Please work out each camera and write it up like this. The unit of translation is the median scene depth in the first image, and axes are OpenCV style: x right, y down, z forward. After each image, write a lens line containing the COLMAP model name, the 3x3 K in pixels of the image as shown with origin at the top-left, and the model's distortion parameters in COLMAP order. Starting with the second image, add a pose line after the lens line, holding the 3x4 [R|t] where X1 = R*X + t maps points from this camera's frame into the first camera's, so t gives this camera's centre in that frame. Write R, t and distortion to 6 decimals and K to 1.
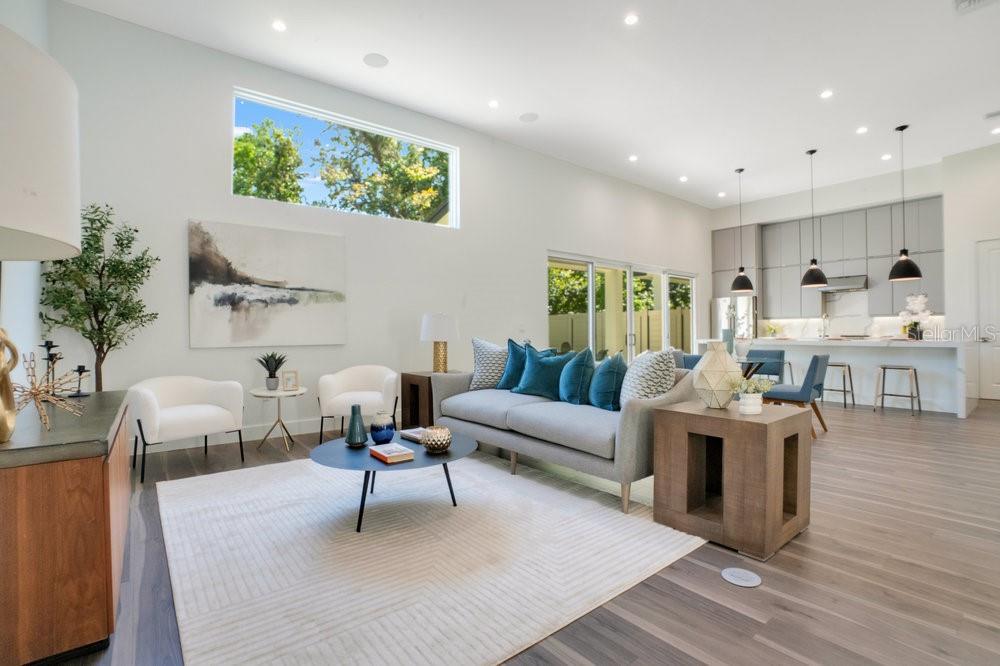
lens RADIAL K [[464.5, 0, 500.0], [0, 464.5, 333.0], [0, 0, 1]] dist [-0.057750, 0.023907]
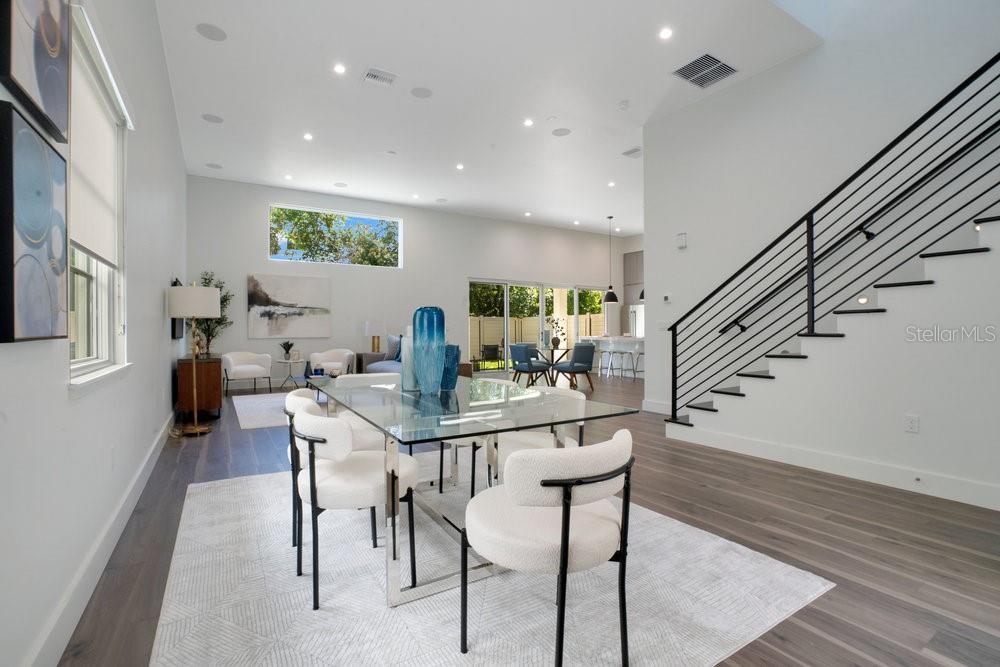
lens RADIAL K [[464.5, 0, 500.0], [0, 464.5, 333.5], [0, 0, 1]] dist [-0.057750, 0.023907]
pose [[0.992135, 0.004689, -0.125085, 0.637723], [-0.003915, 0.999972, 0.006435, -0.005245], [0.125112, -0.005895, 0.992125, -0.819823]]
